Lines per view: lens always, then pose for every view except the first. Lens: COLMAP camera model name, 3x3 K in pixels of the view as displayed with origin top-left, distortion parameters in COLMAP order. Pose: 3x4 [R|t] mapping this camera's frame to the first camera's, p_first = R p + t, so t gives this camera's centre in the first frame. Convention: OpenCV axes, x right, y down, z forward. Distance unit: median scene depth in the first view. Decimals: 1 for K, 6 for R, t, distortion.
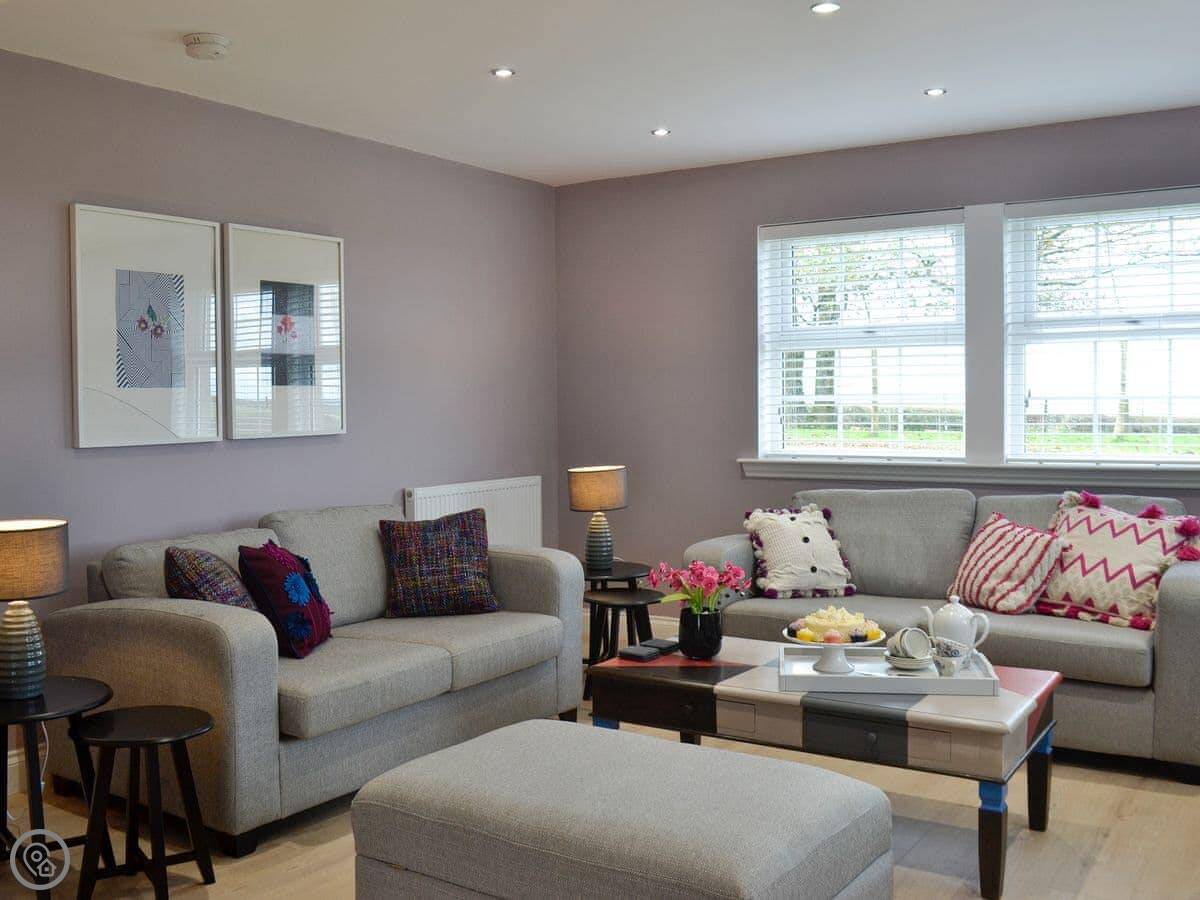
lens RADIAL K [[1202.0, 0, 598.8], [0, 1202.0, 450.4], [0, 0, 1]] dist [-0.075432, 0.000000]
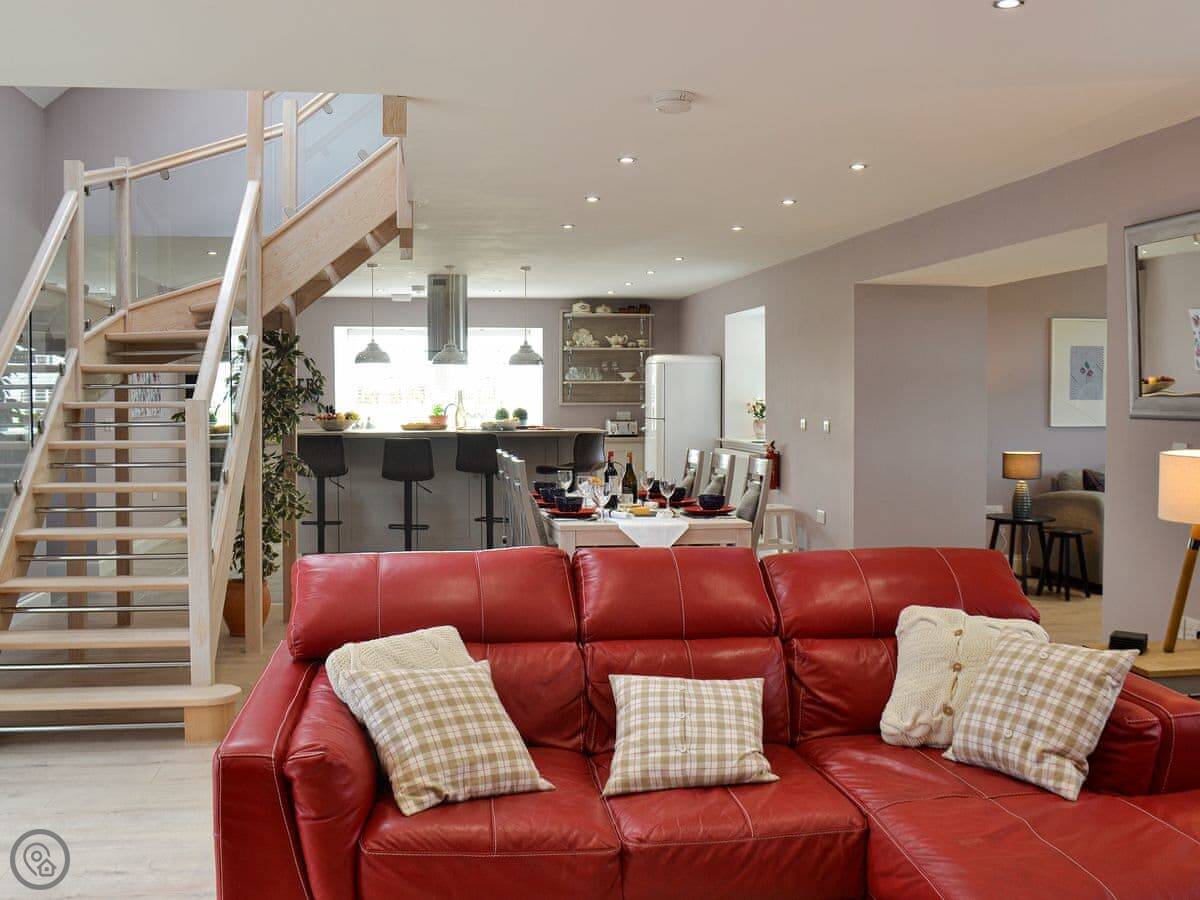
lens RADIAL K [[1202.0, 0, 599.8], [0, 1202.0, 449.1], [0, 0, 1]] dist [-0.075432, 0.000000]
pose [[0.693166, 0.033864, -0.719982, 0.621123], [-0.035546, 0.999286, 0.012778, 0.043951], [0.719901, 0.016735, 0.693875, -1.236258]]
